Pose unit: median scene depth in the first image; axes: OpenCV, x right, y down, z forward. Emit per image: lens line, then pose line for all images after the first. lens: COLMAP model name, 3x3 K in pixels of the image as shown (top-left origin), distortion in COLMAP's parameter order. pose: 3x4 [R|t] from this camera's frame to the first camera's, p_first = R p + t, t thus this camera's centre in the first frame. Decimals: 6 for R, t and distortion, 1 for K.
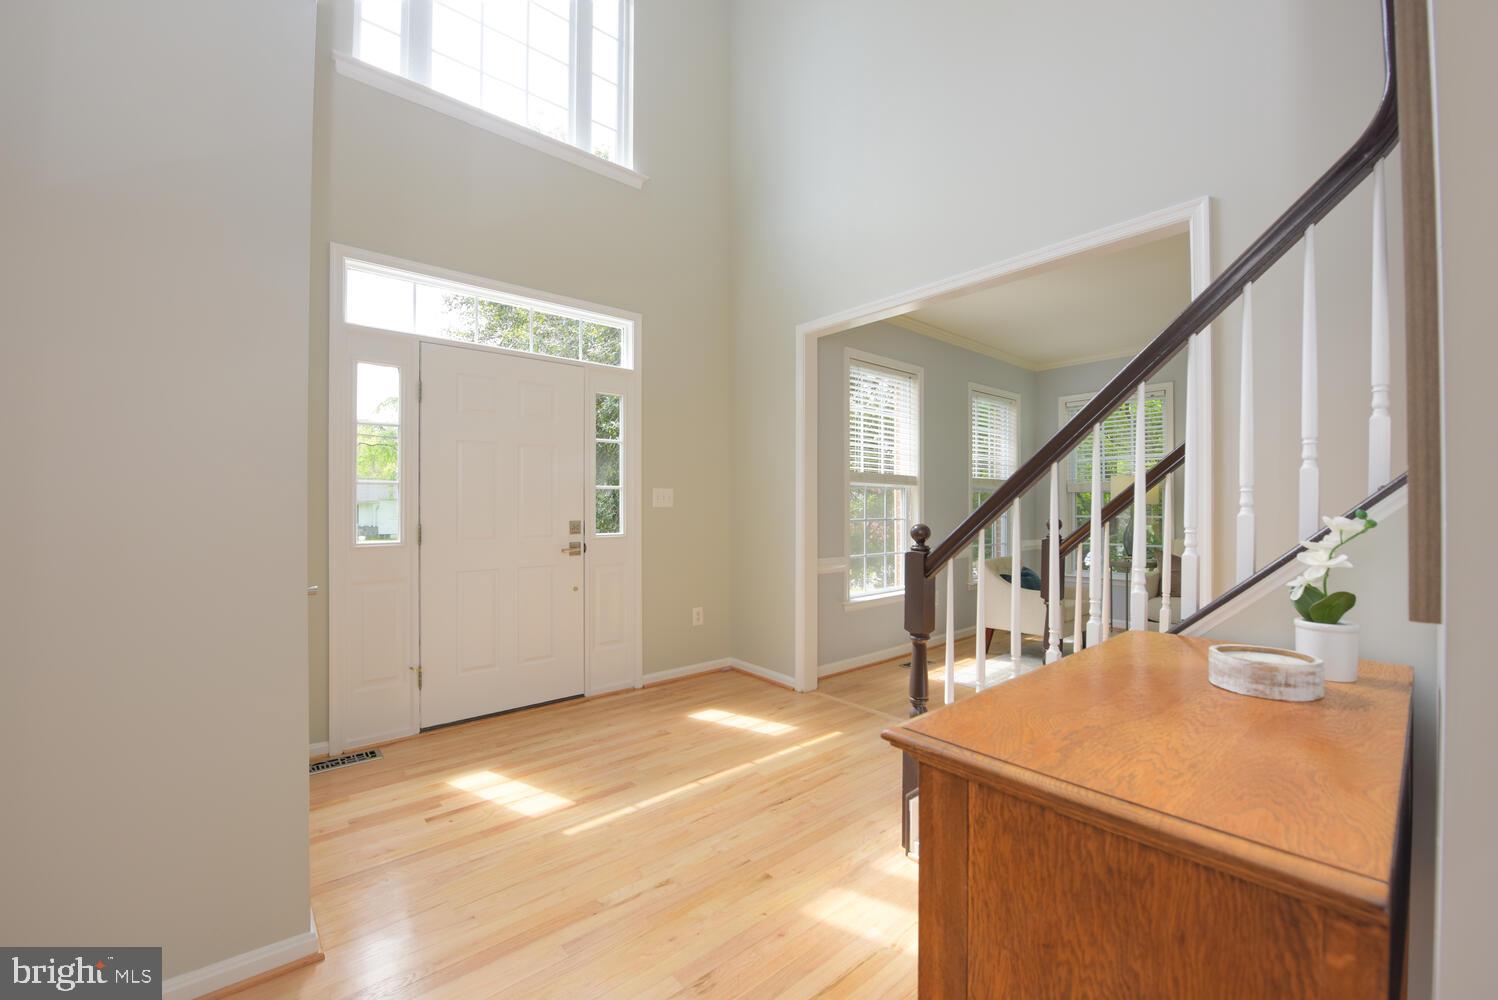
lens RADIAL K [[631.4, 0, 749.0], [0, 631.4, 500.0], [0, 0, 1]] dist [-0.000633, -0.000052]
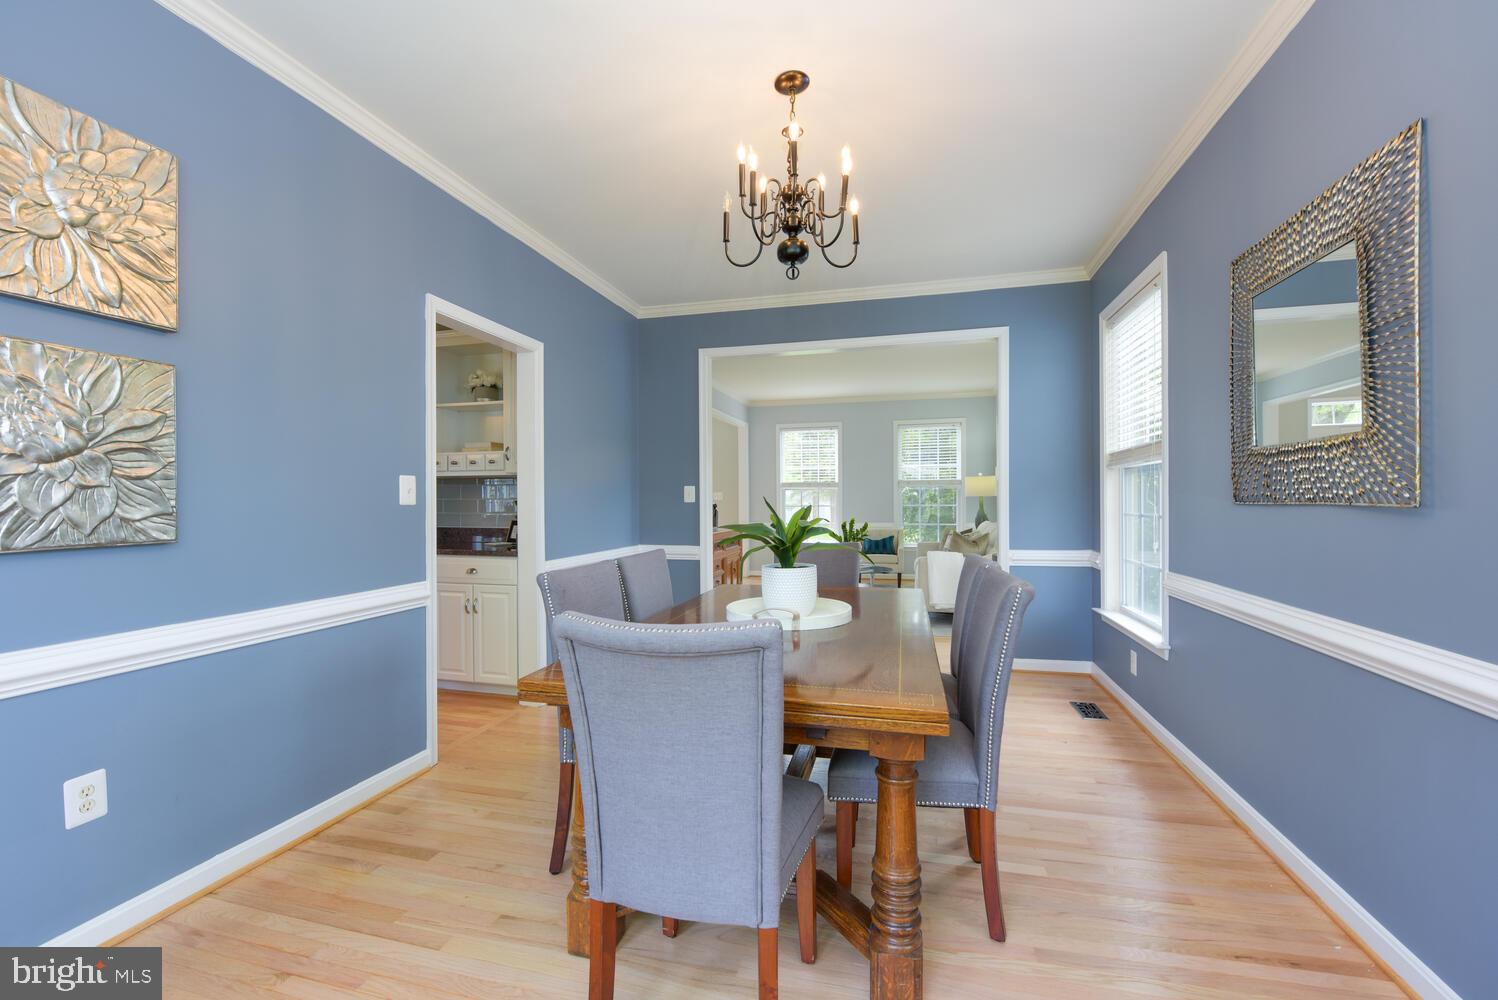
lens RADIAL K [[631.4, 0, 749.0], [0, 631.4, 500.0], [0, 0, 1]] dist [-0.000633, -0.000052]
pose [[0.530256, 0.001104, -0.847837, 2.821545], [0.010489, 0.999914, 0.007862, -0.009739], [0.847772, -0.013062, 0.530199, -0.254181]]
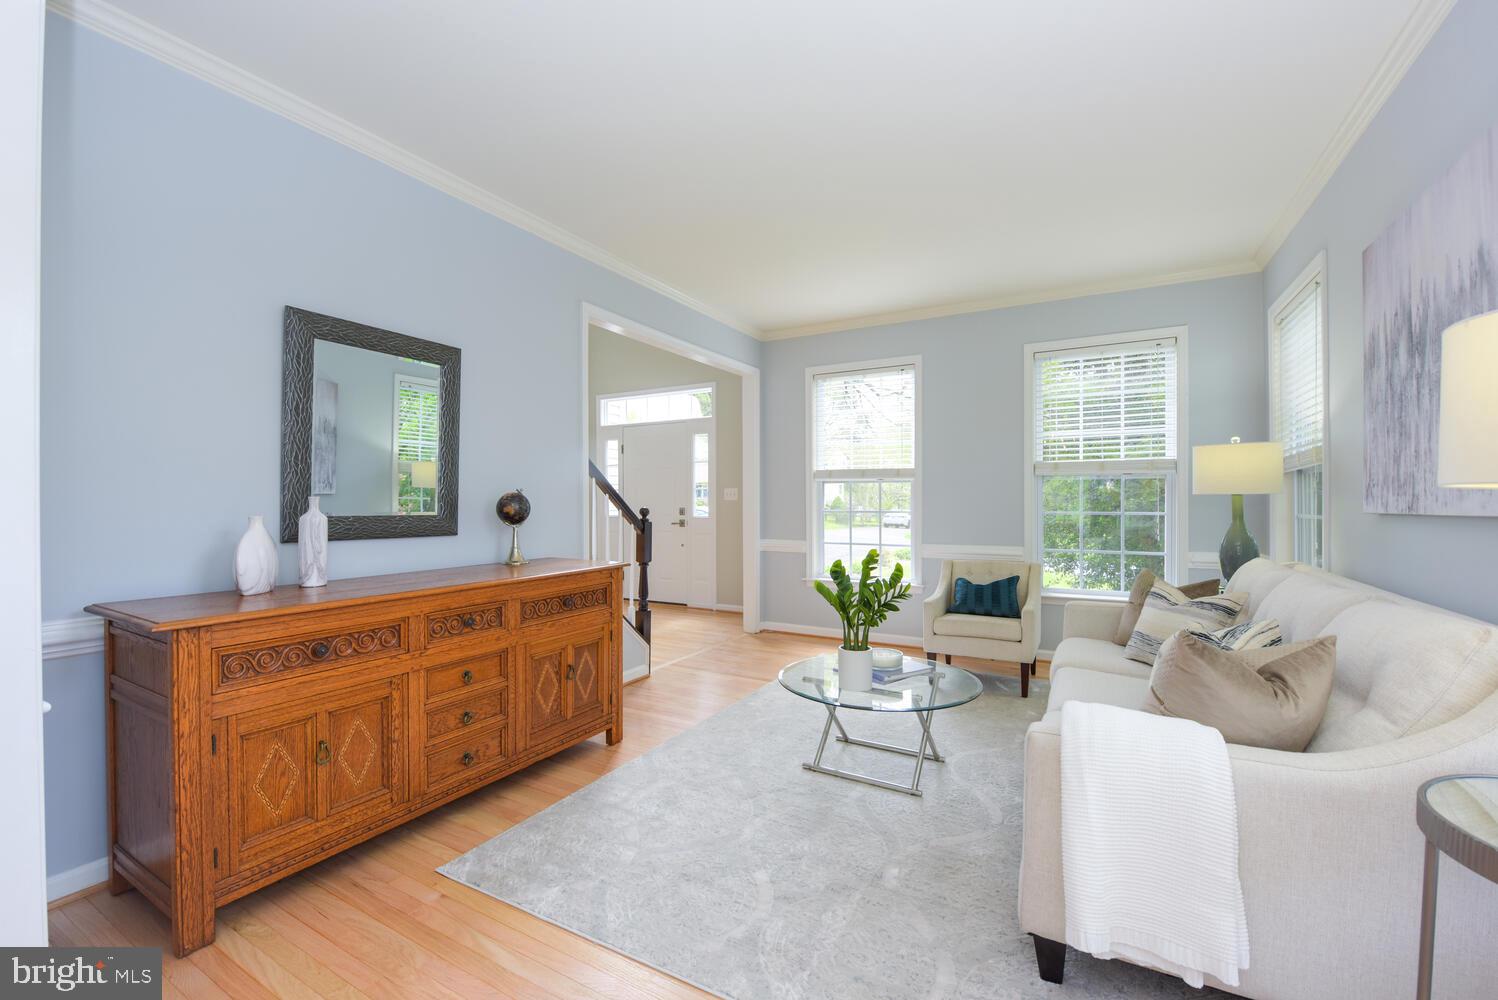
lens RADIAL K [[631.4, 0, 749.0], [0, 631.4, 500.0], [0, 0, 1]] dist [-0.000633, -0.000052]
pose [[0.304747, 0.002902, -0.952429, 1.913349], [0.008634, 0.999946, 0.005809, 0.001950], [0.952394, -0.009993, 0.304705, 0.795646]]
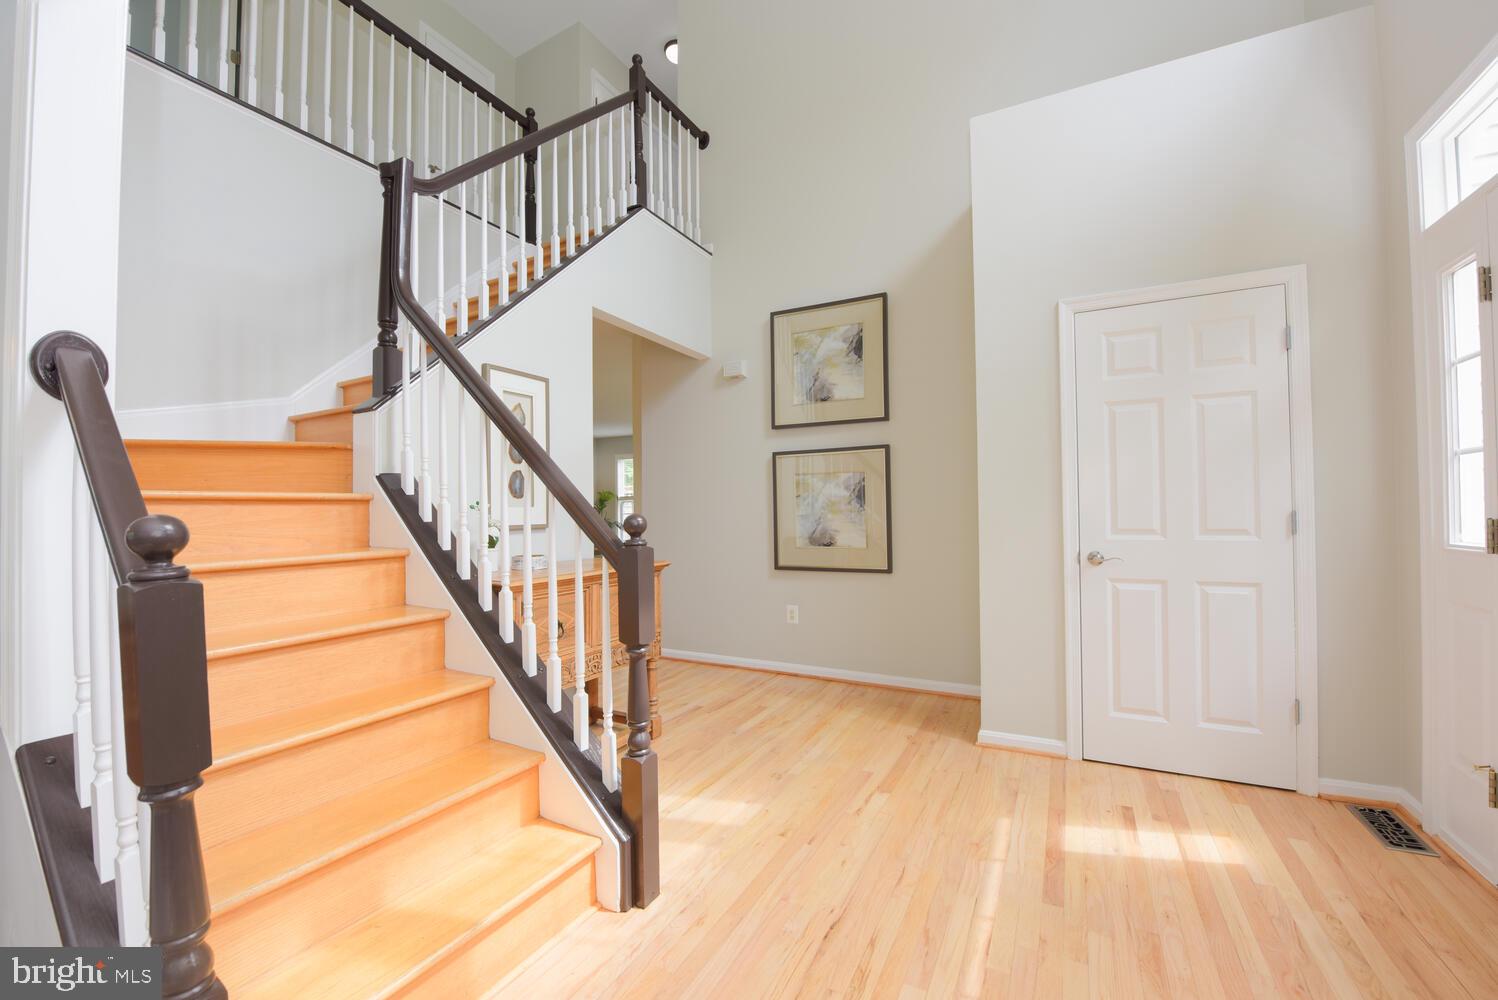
lens RADIAL K [[631.4, 0, 749.0], [0, 631.4, 500.0], [0, 0, 1]] dist [-0.000633, -0.000052]
pose [[-0.938118, -0.001607, -0.346311, 0.318038], [0.008222, 0.999604, -0.026911, 0.035806], [0.346218, -0.028093, -0.937734, 1.394947]]
